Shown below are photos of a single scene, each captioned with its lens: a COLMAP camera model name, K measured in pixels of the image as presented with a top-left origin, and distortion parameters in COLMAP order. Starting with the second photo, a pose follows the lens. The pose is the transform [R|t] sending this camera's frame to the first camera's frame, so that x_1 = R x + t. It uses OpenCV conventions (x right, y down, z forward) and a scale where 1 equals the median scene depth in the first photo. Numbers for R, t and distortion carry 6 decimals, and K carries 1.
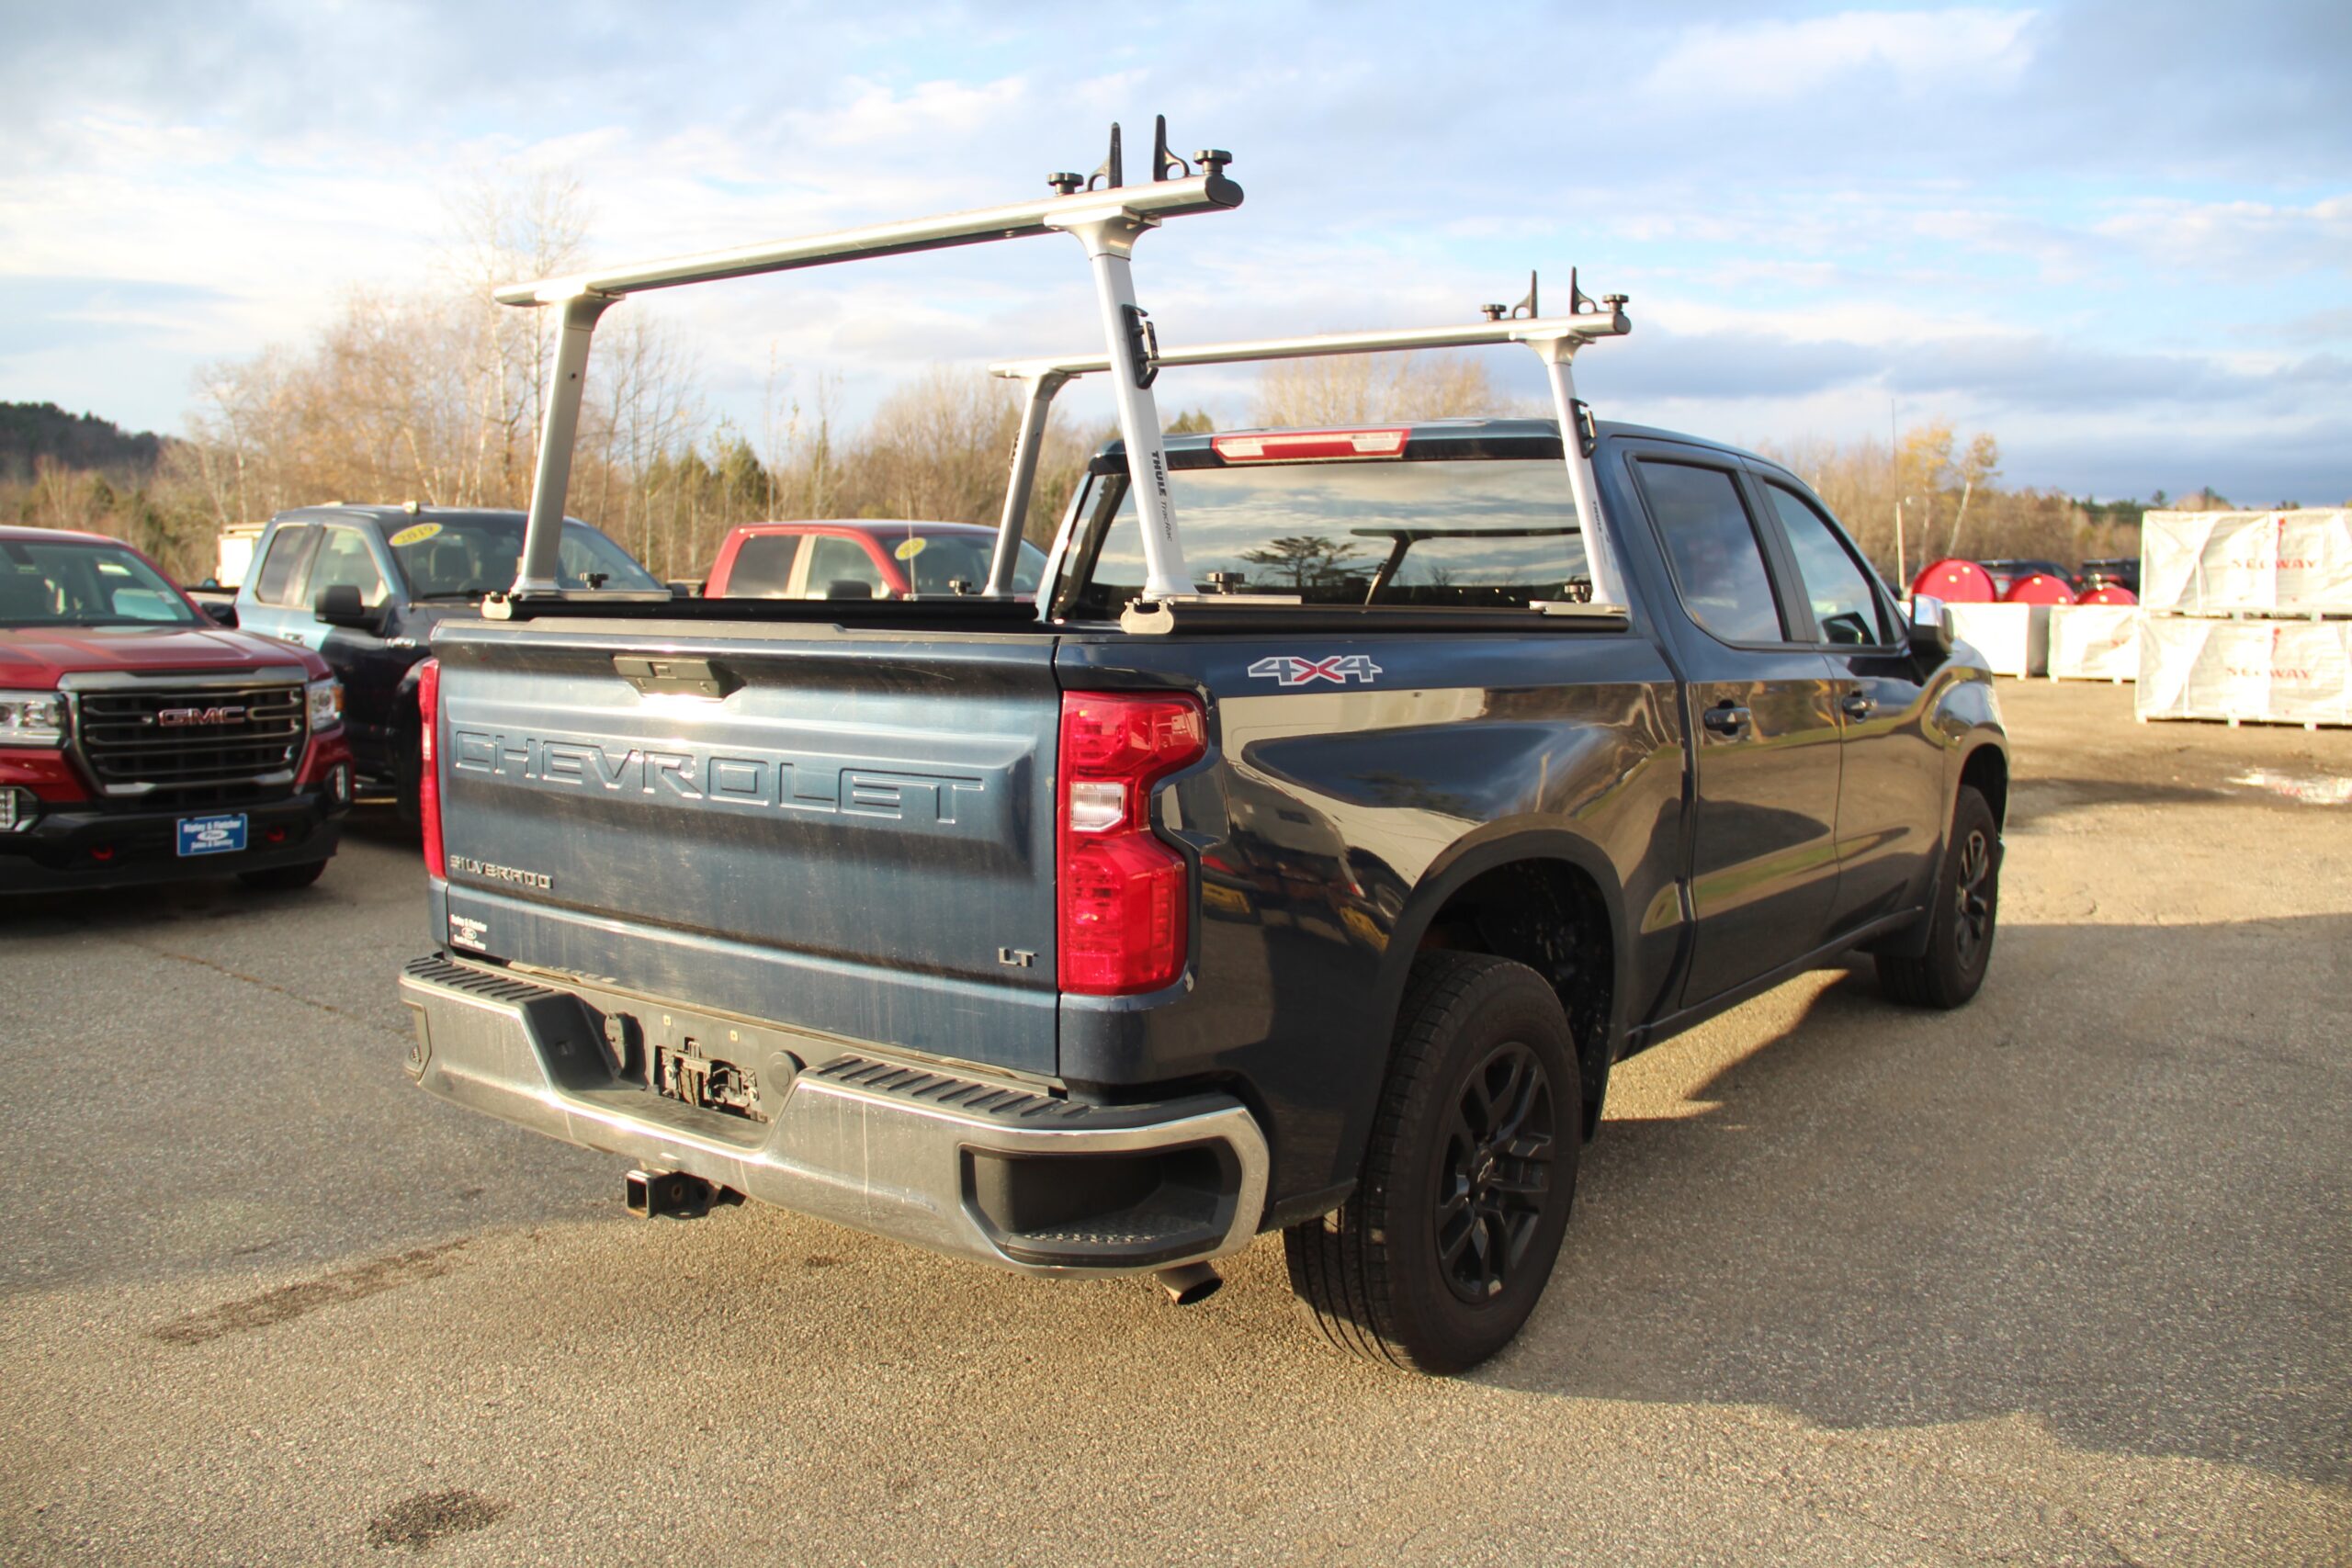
lens RADIAL K [[1915.9, 0, 1175.2], [0, 1915.9, 703.6], [0, 0, 1]] dist [-0.195290, 0.148918]
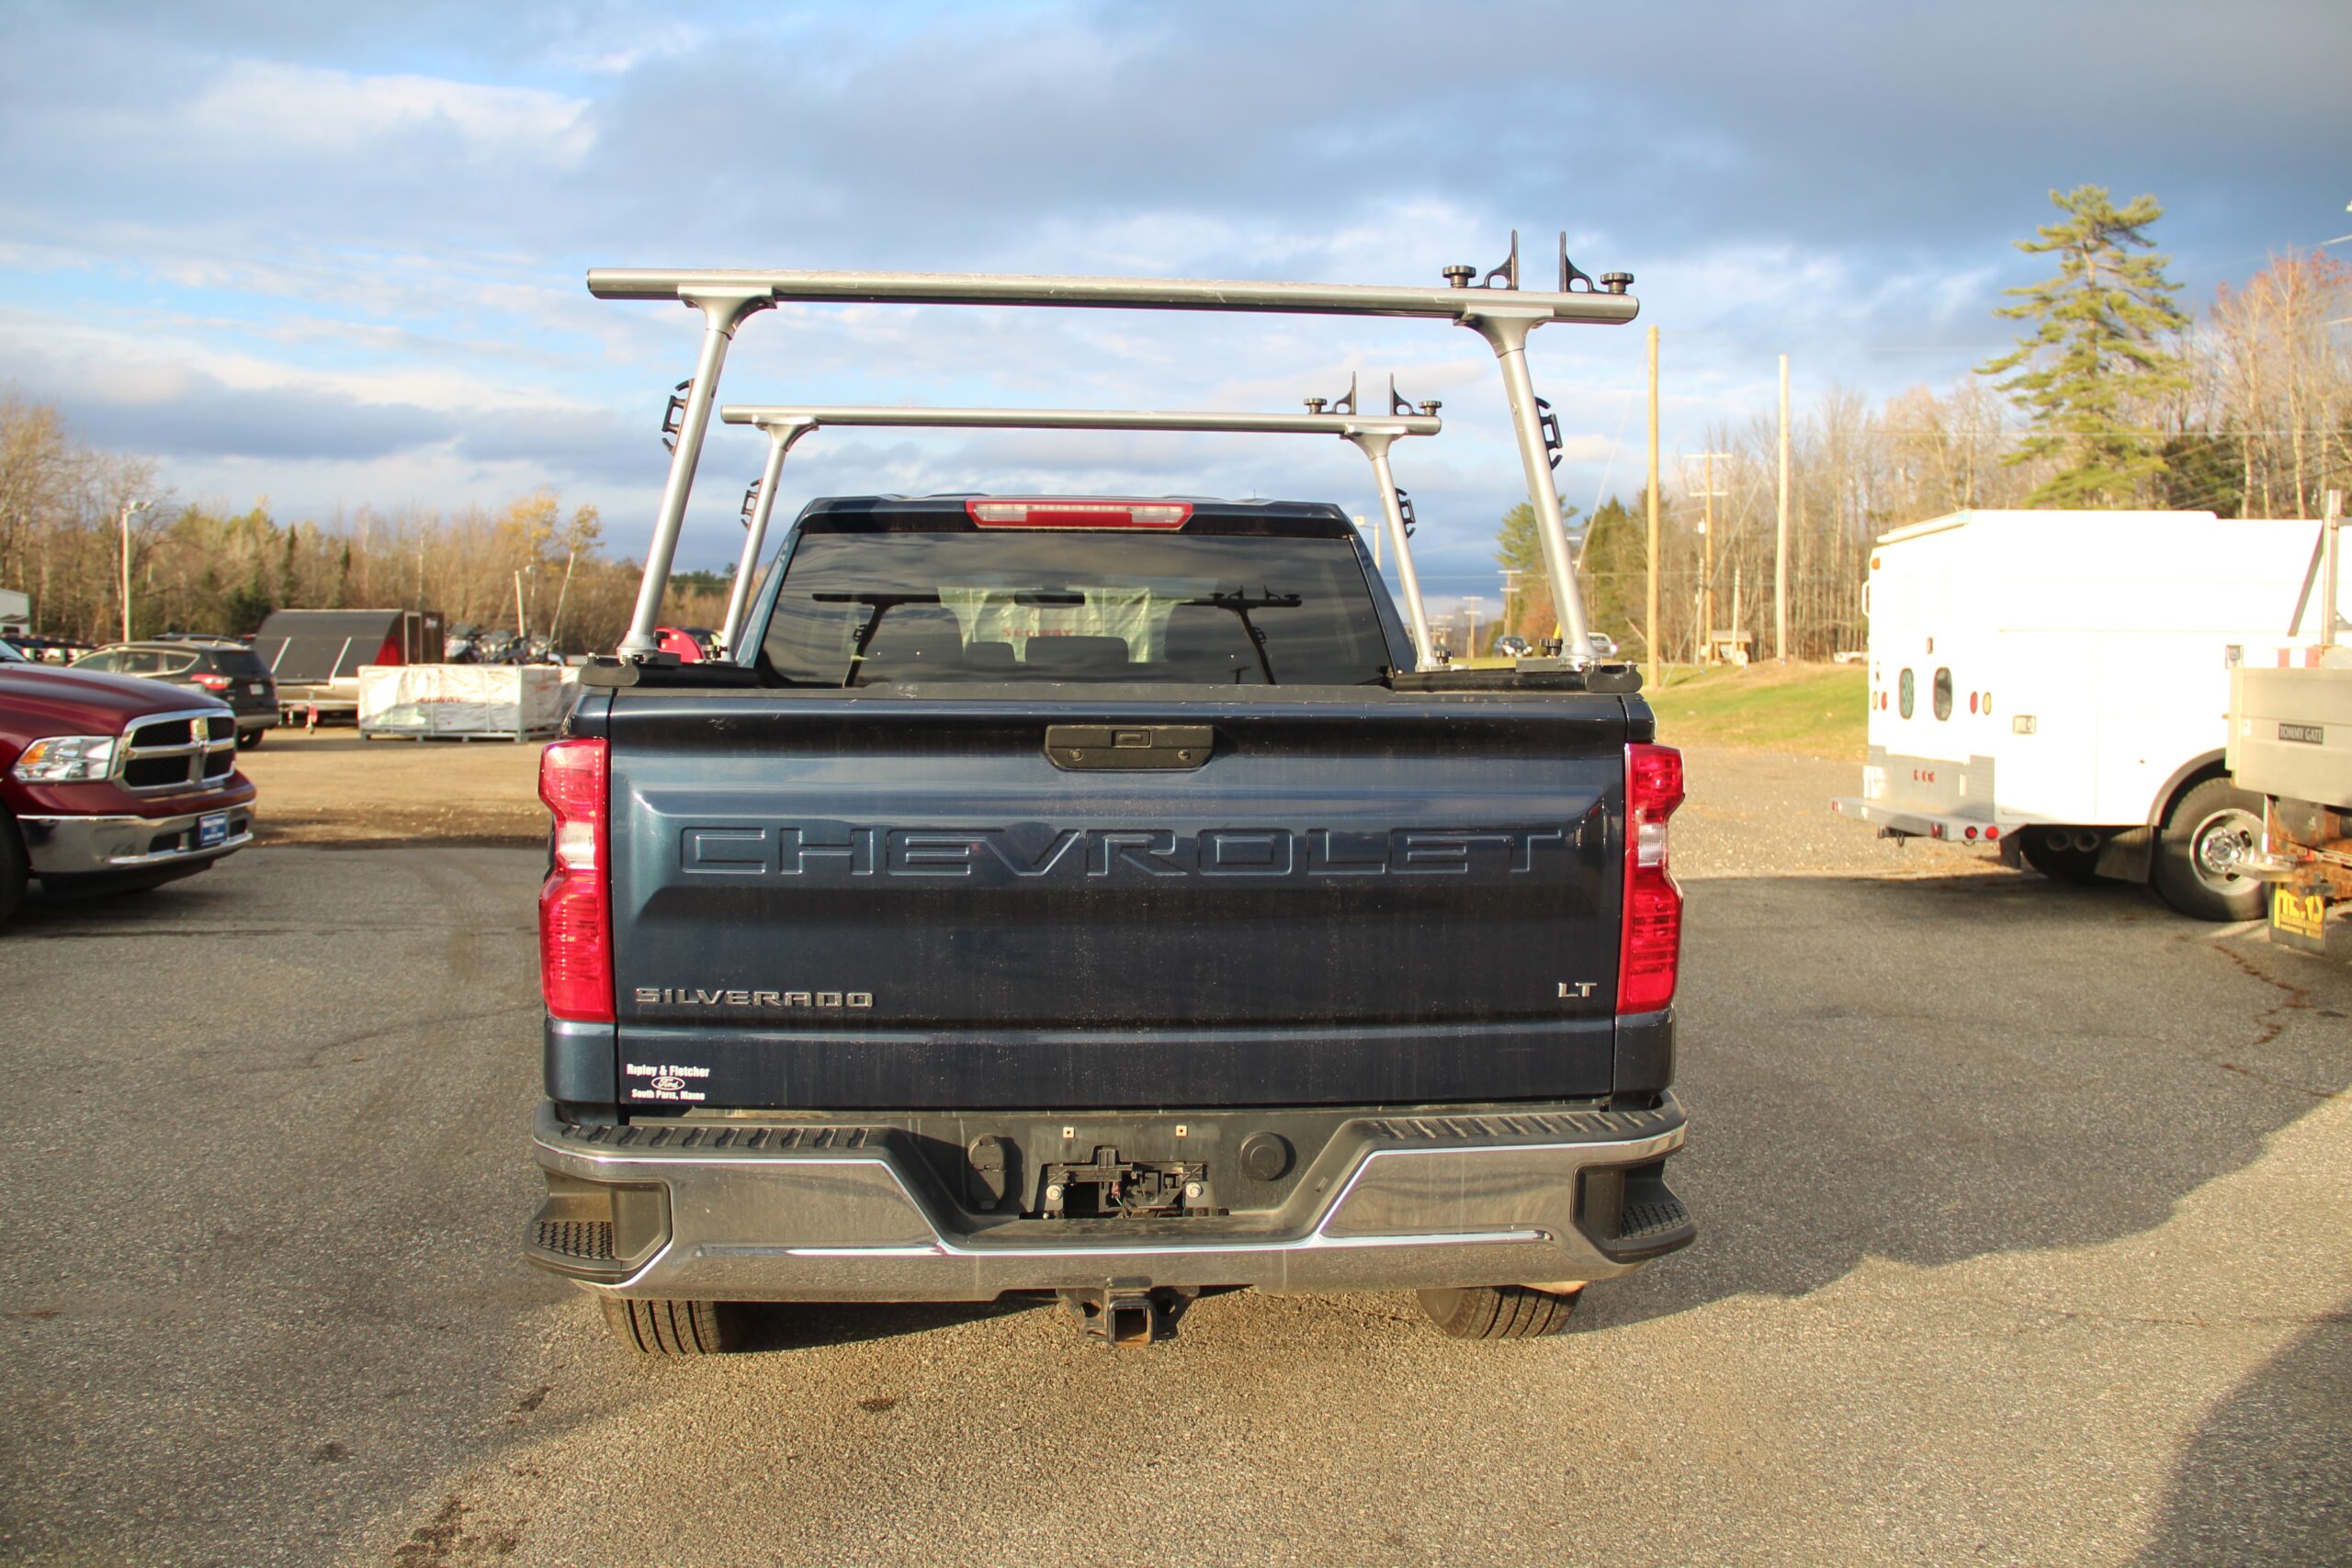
lens RADIAL K [[1915.9, 0, 1175.2], [0, 1915.9, 703.6], [0, 0, 1]] dist [-0.195290, 0.148918]
pose [[0.749159, -0.013503, 0.662253, -0.659408], [0.037477, 0.999055, -0.022025, -0.010273], [-0.661330, 0.041320, 0.748956, 0.228571]]
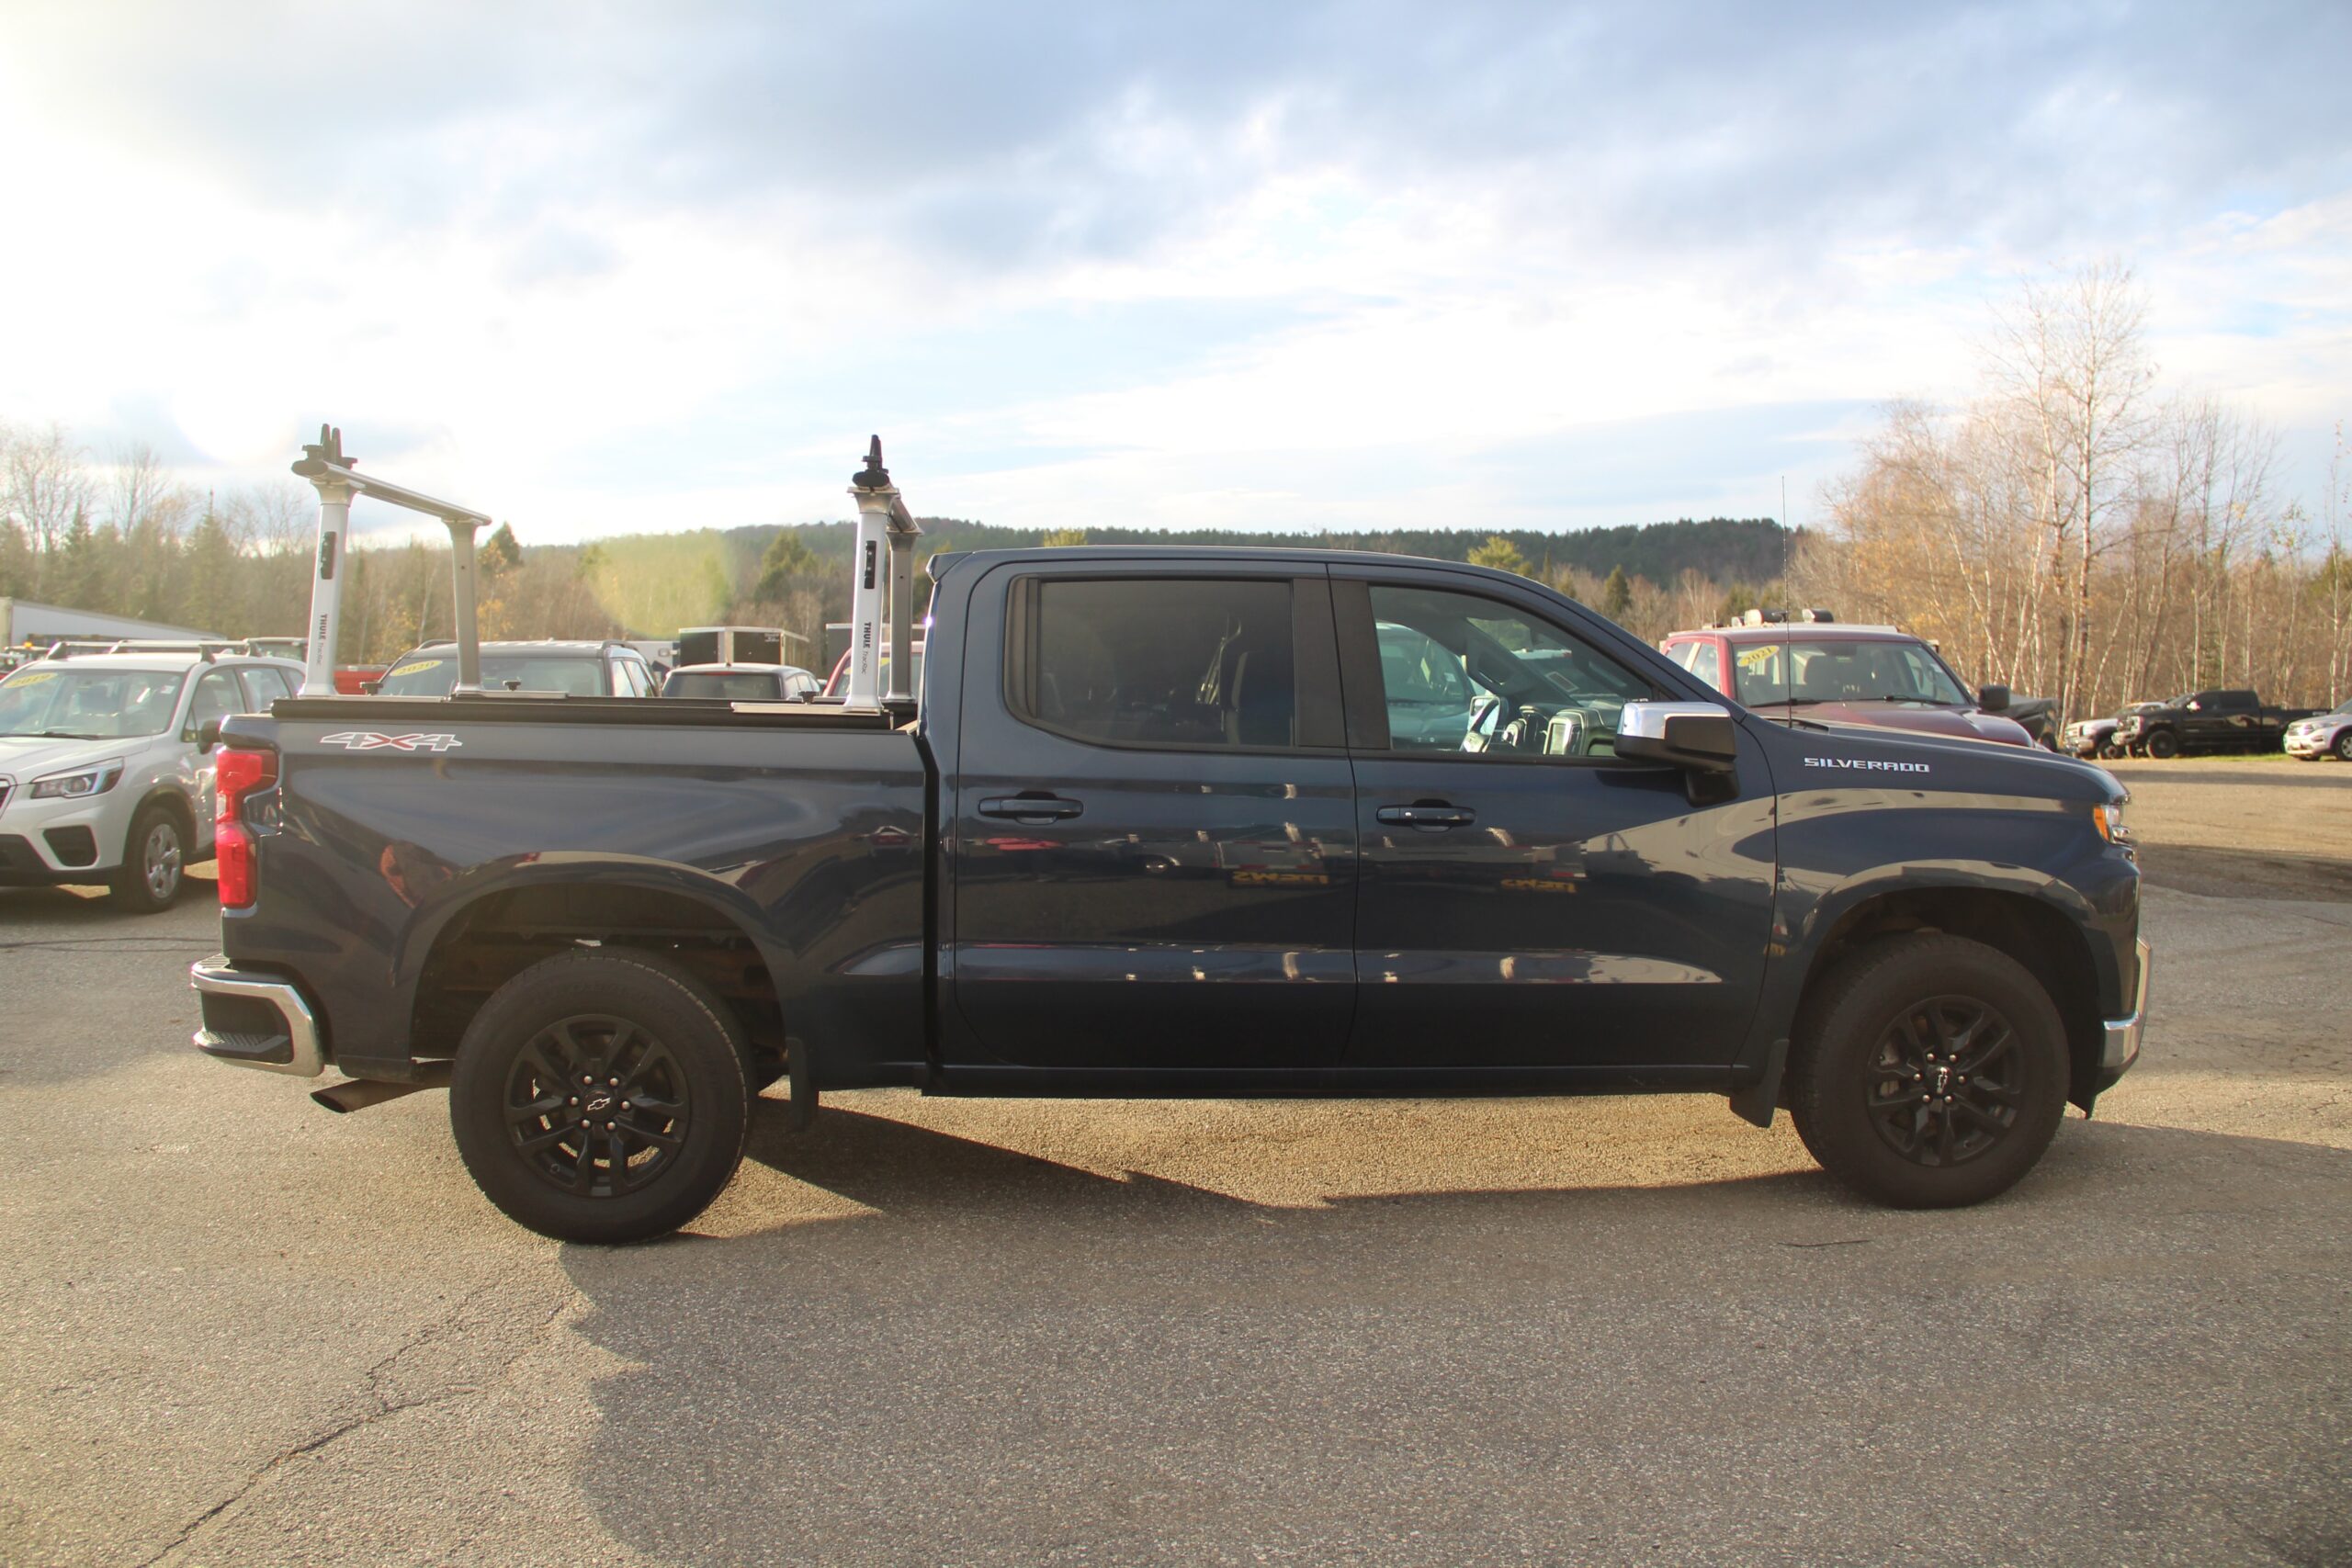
lens RADIAL K [[1915.9, 0, 1175.2], [0, 1915.9, 703.6], [0, 0, 1]] dist [-0.195290, 0.148918]
pose [[0.652709, 0.006562, -0.757581, 1.291748], [-0.048486, 0.998274, -0.033128, -0.022395], [0.756056, 0.058355, 0.651900, 0.342529]]
